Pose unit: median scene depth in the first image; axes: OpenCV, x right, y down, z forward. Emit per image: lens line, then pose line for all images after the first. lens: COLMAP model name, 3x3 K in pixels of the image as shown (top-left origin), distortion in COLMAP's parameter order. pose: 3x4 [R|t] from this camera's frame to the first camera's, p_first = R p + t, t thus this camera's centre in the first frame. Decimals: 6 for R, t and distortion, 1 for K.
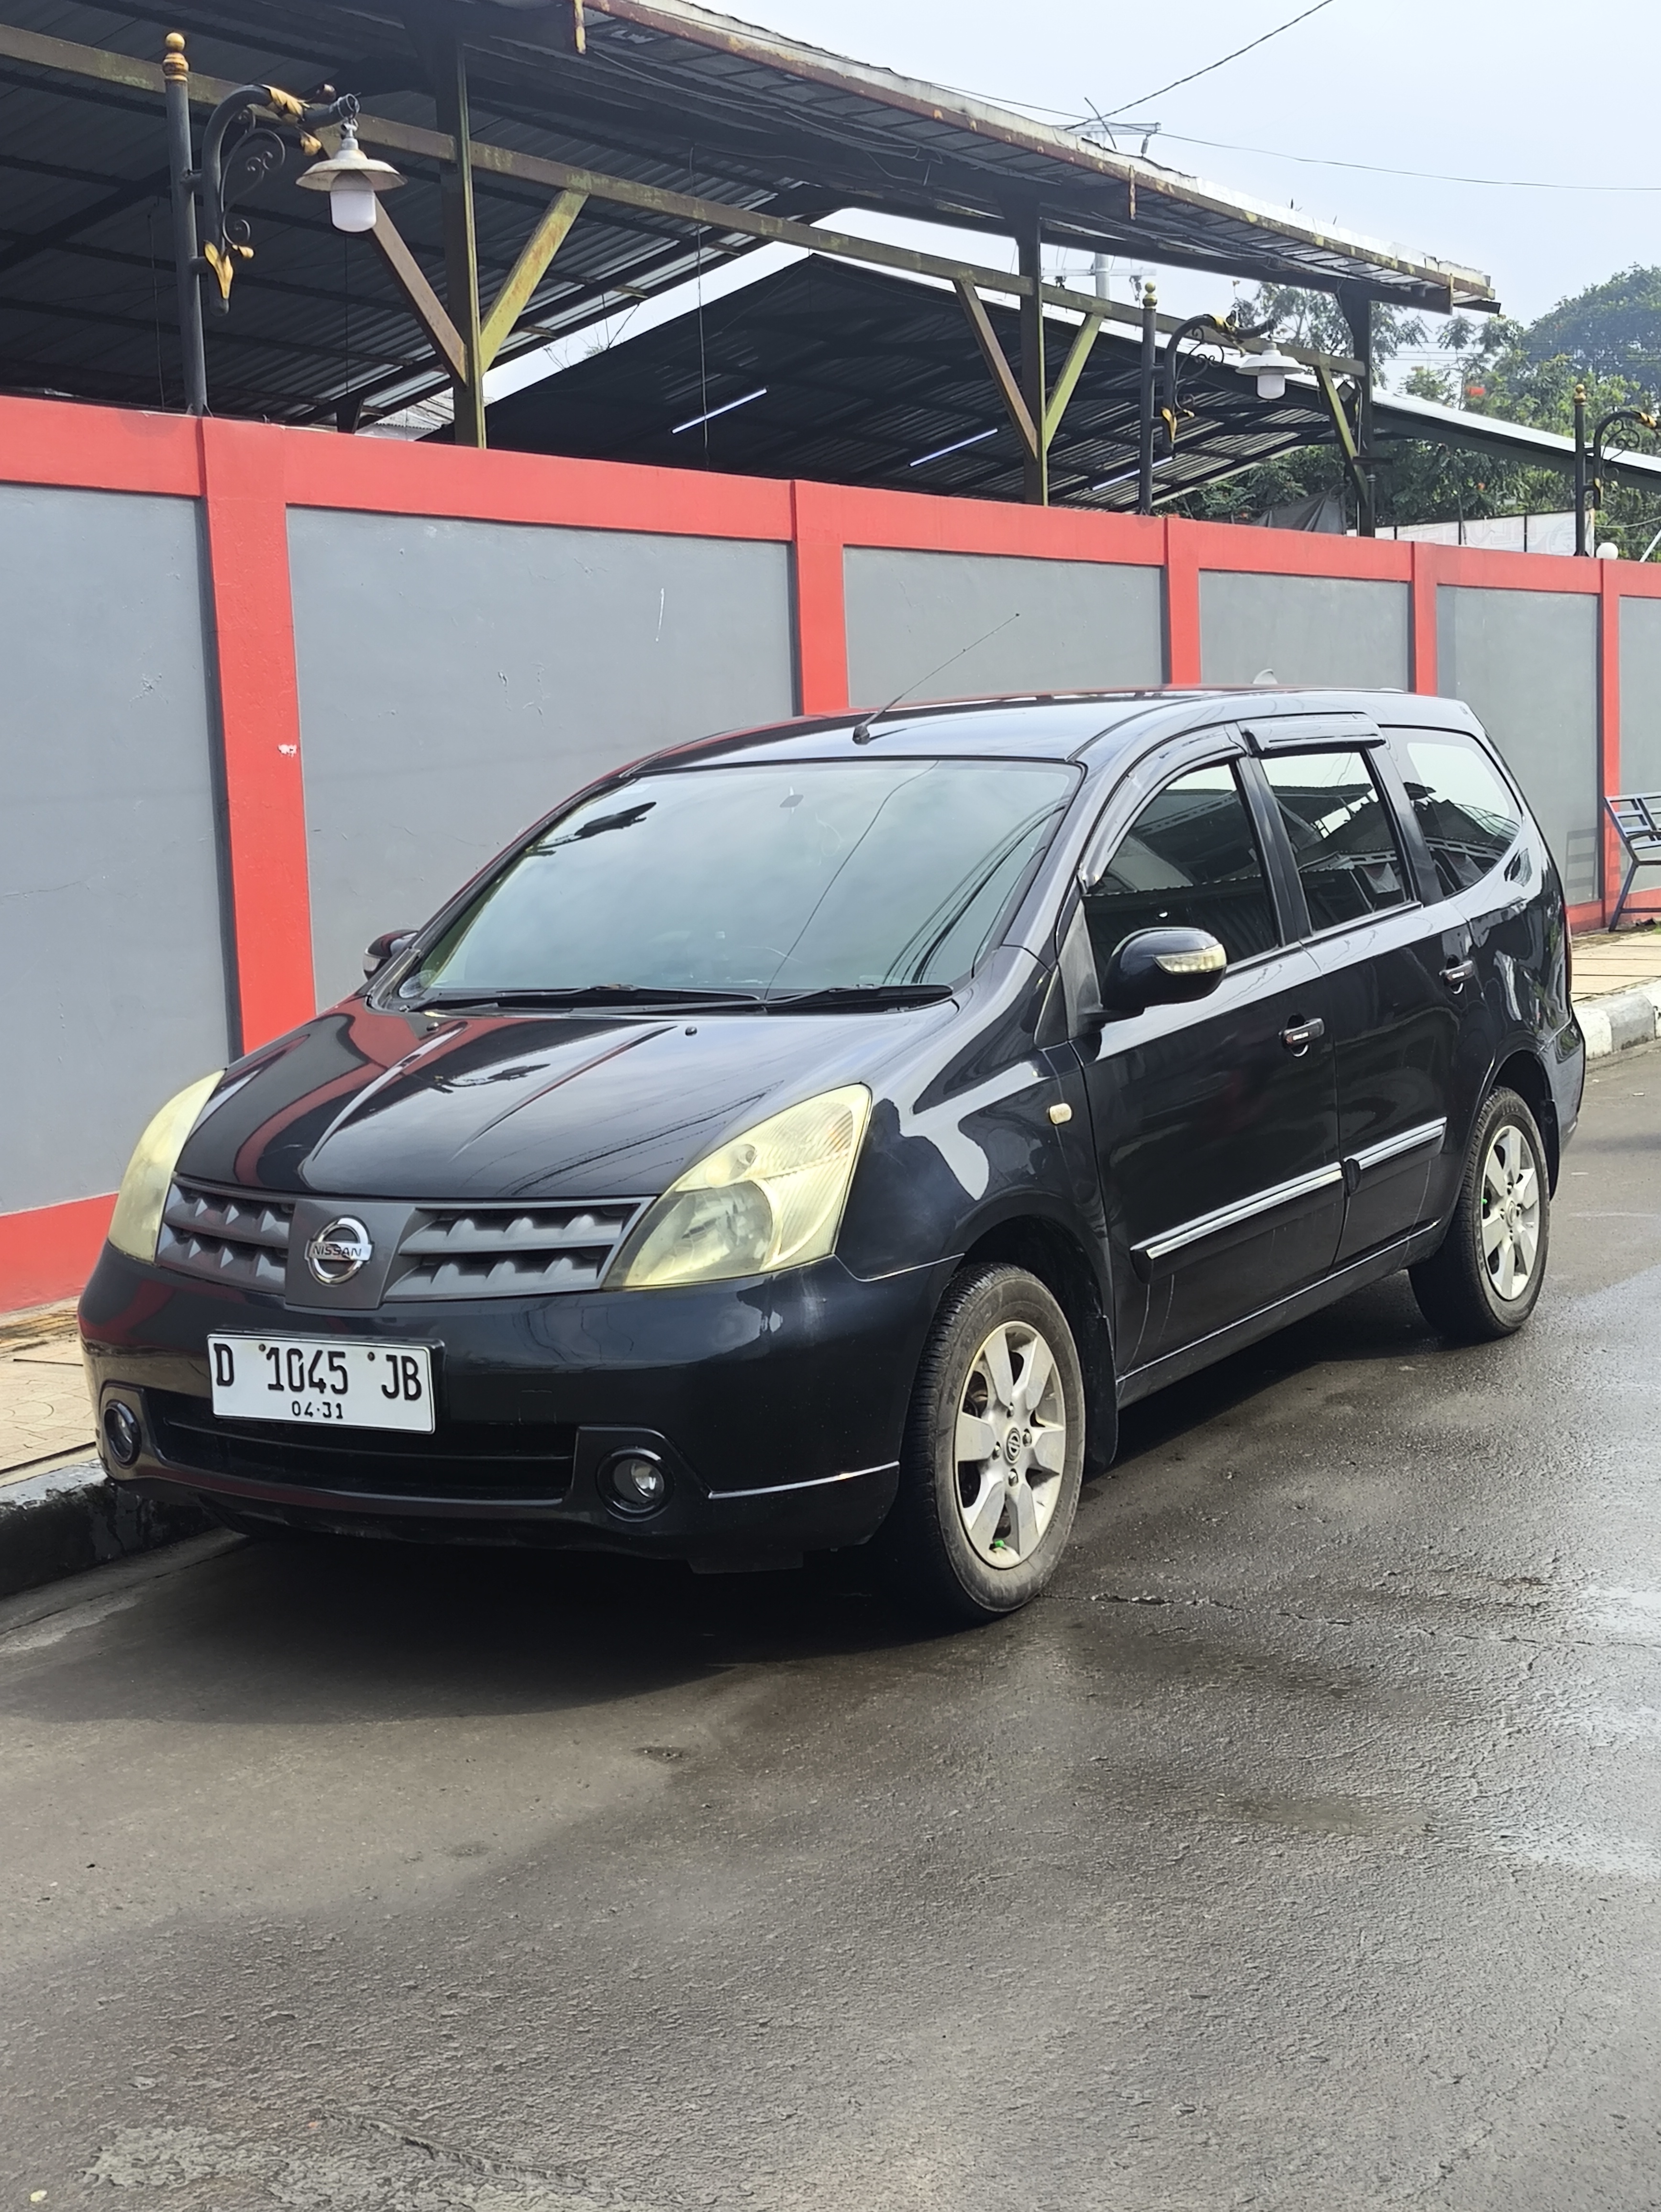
lens RADIAL K [[3085.9, 0, 830.1], [0, 3085.9, 1112.0], [0, 0, 1]] dist [-0.041560, 0.000000]
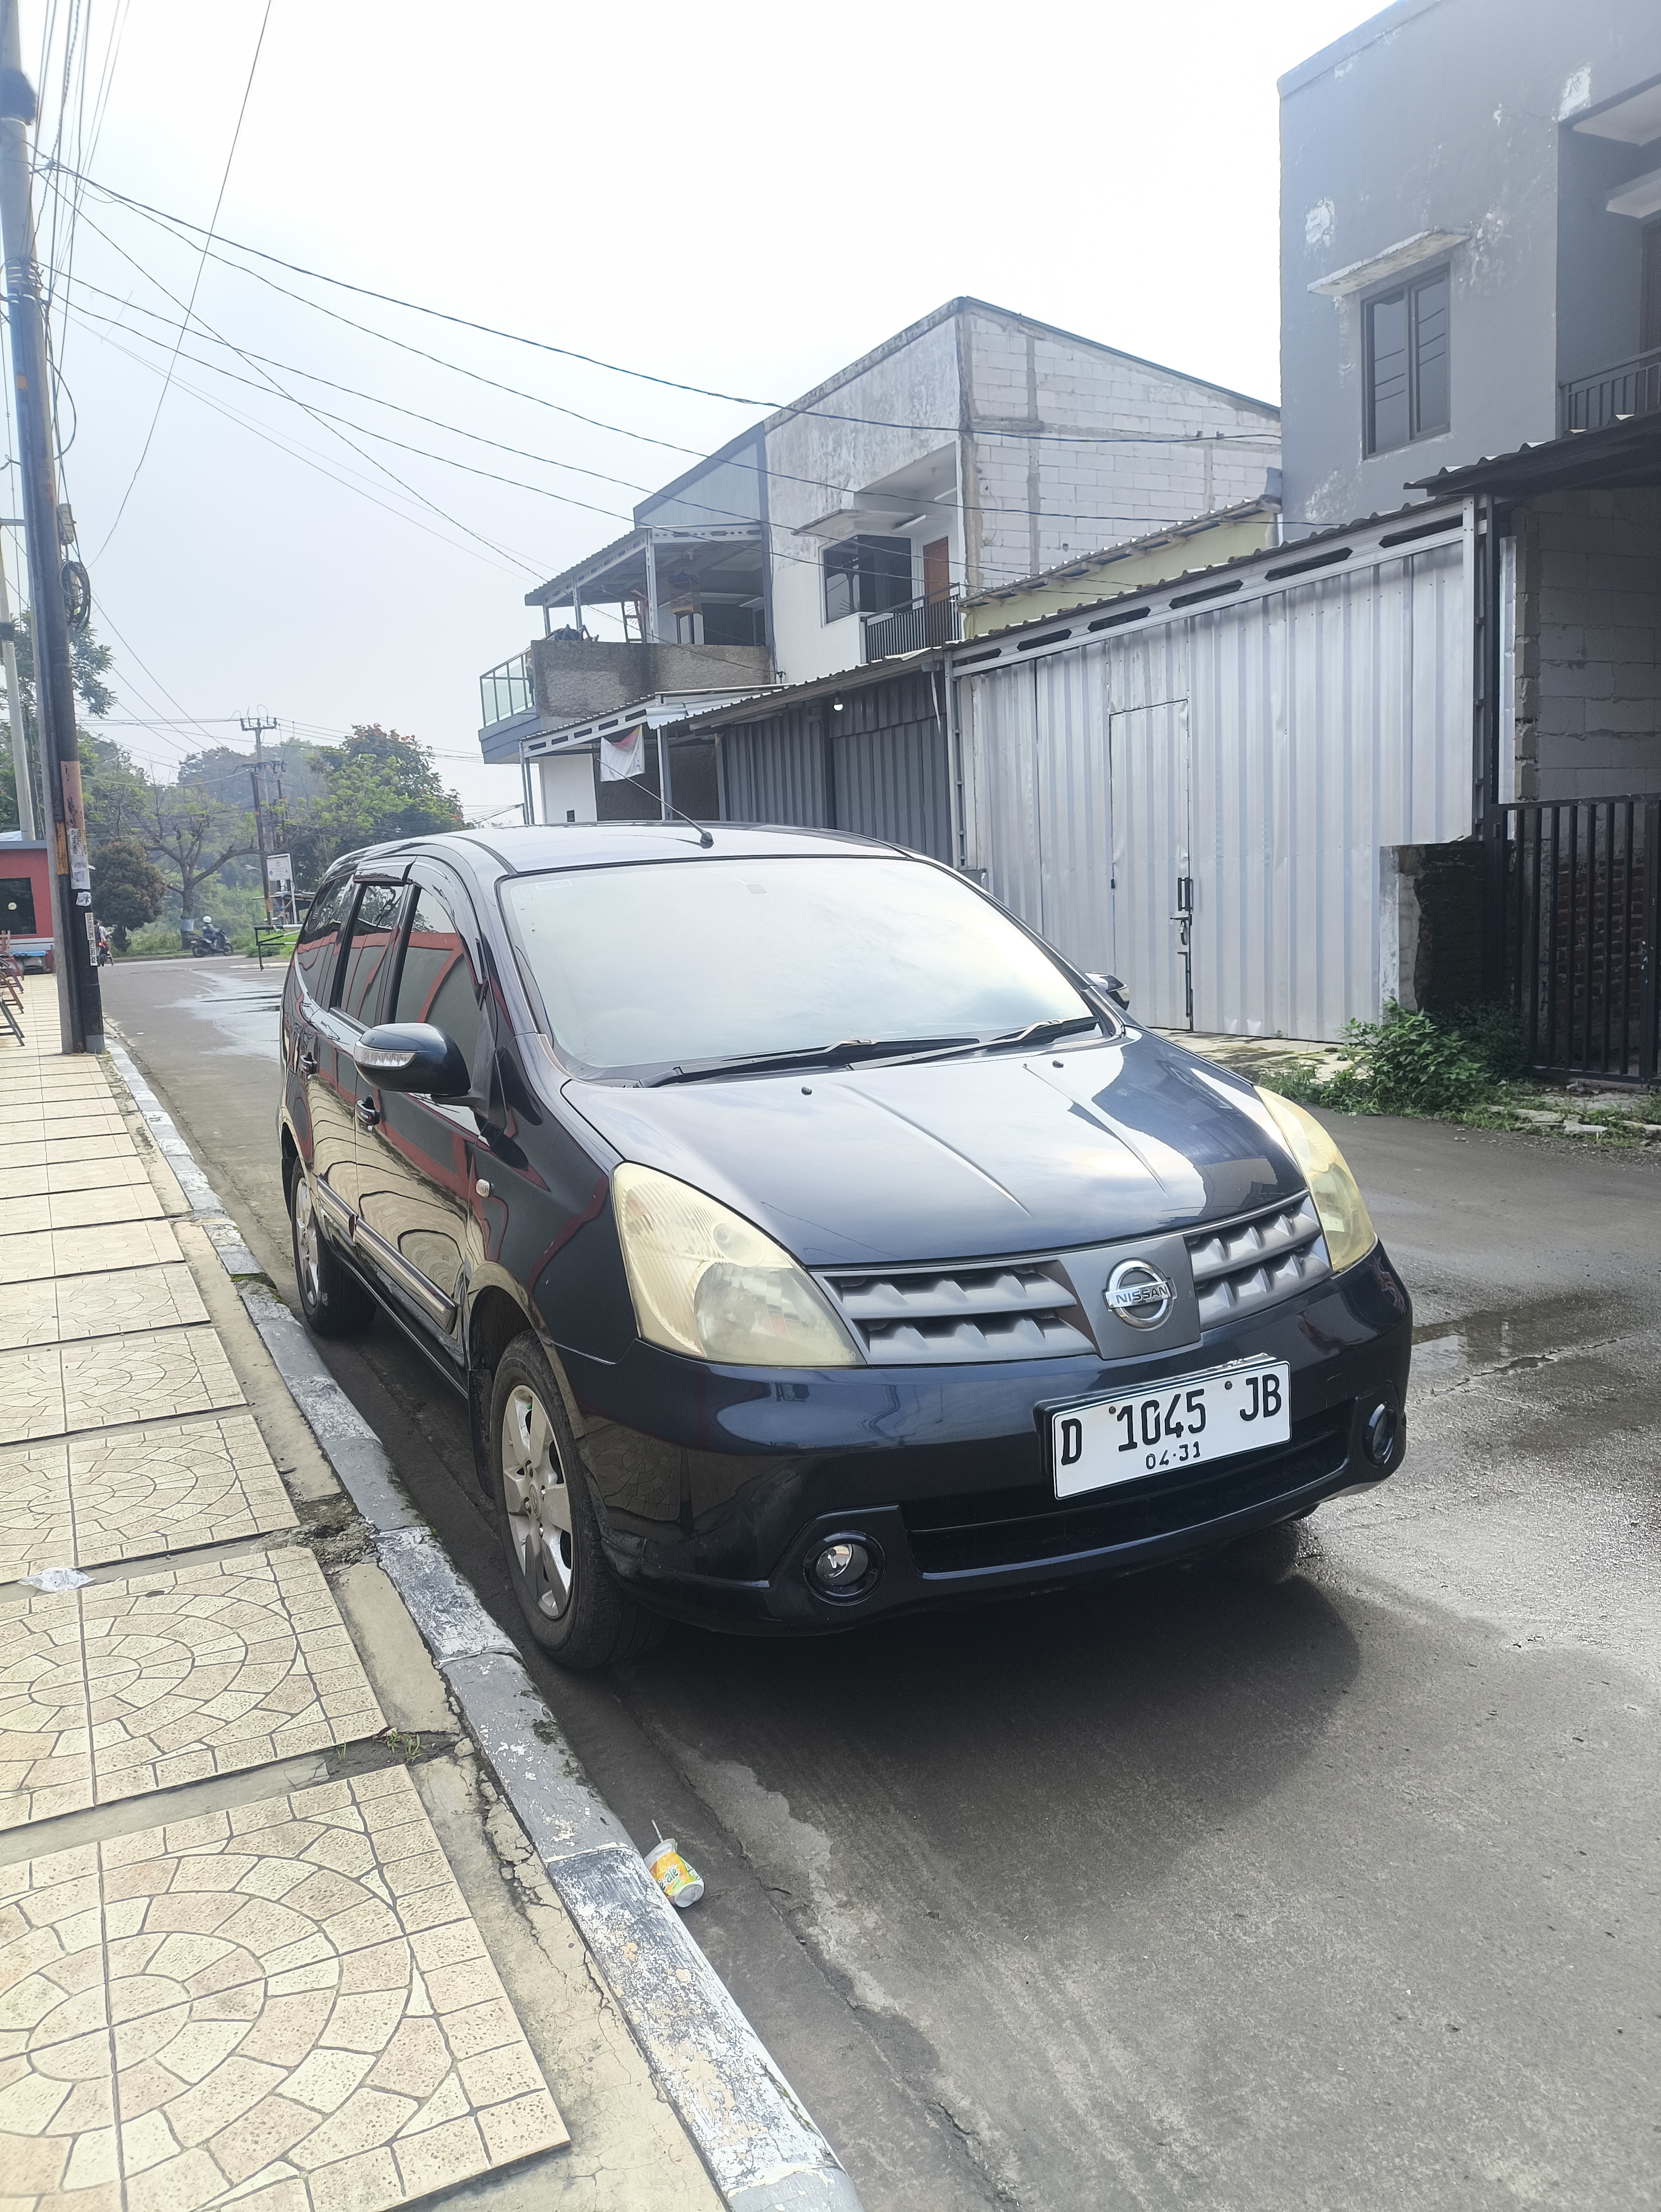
lens RADIAL K [[1635.8, 0, 830.6], [0, 1635.8, 1087.5], [0, 0, 1]] dist [-0.030107, -0.000850]
pose [[0.560377, -0.082467, 0.824122, -0.648820], [0.116473, 0.992989, 0.020167, -0.043666], [-0.820007, 0.084686, 0.566054, 0.785148]]
